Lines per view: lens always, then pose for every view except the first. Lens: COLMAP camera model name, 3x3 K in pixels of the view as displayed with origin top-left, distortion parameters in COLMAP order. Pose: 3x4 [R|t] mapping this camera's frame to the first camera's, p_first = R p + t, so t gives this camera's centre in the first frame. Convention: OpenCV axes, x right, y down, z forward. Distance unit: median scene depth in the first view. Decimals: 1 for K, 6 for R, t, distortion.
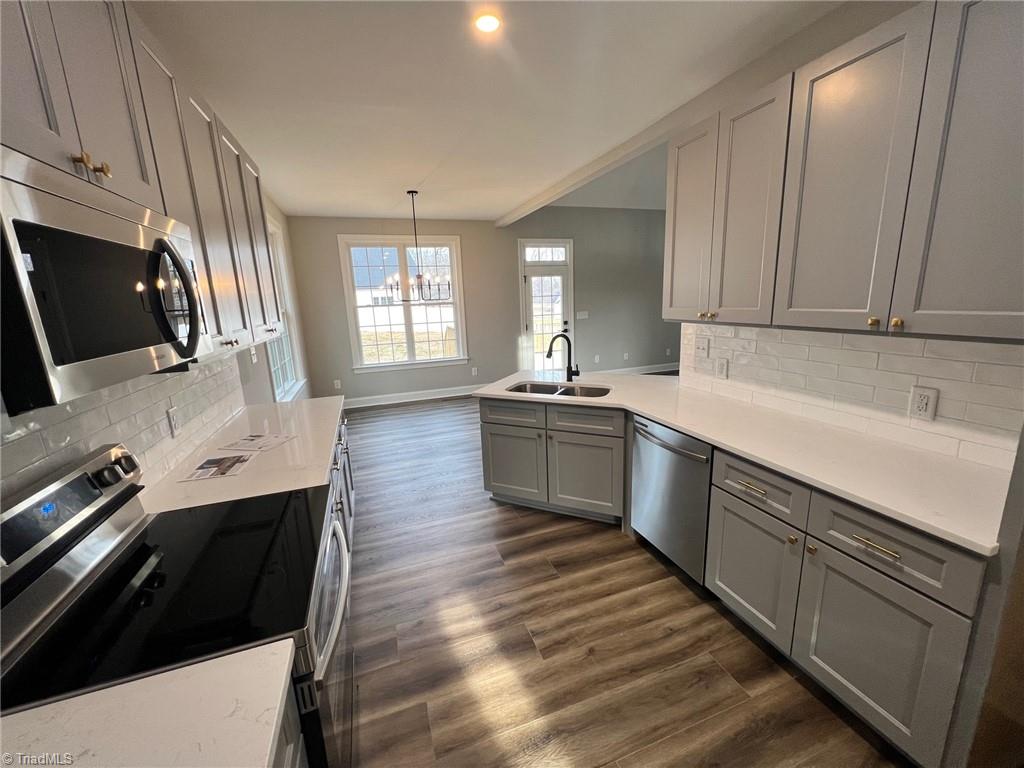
lens RADIAL K [[407.3, 0, 512.0], [0, 407.3, 384.0], [0, 0, 1]] dist [-0.002028, -0.000220]
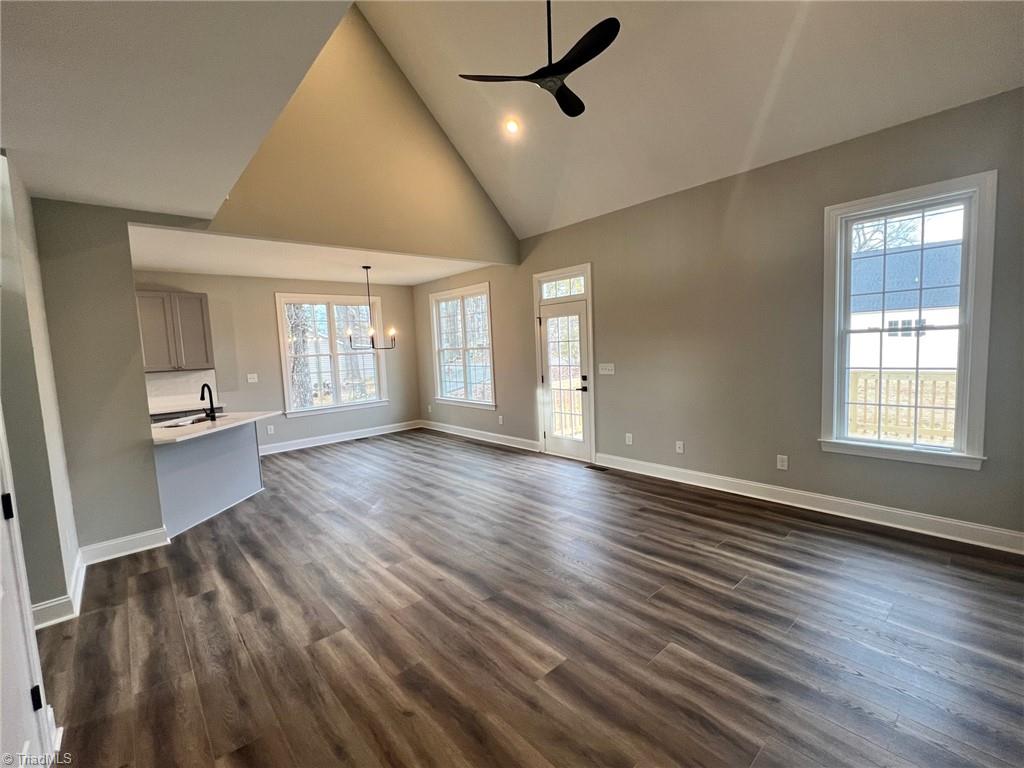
lens RADIAL K [[449.5, 0, 512.0], [0, 449.5, 384.0], [0, 0, 1]] dist [-0.000066, 0.000193]
pose [[0.373802, 0.105645, -0.921472, 0.845717], [-0.162196, 0.985629, 0.047205, -0.161754], [0.913217, 0.131814, 0.385565, 0.597736]]
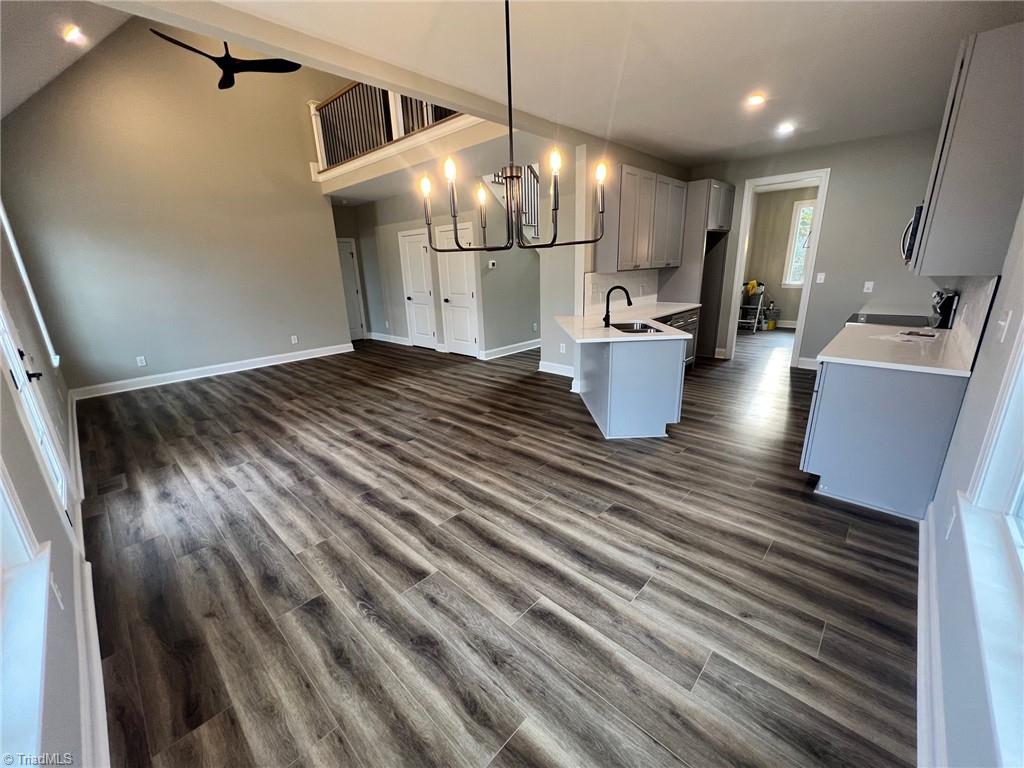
lens RADIAL K [[407.3, 0, 512.0], [0, 407.3, 384.0], [0, 0, 1]] dist [-0.002028, -0.000220]
pose [[-0.452997, -0.199989, 0.868791, -0.375389], [0.234530, 0.913456, 0.332557, -0.149083], [-0.860110, 0.354405, -0.366889, 0.801290]]
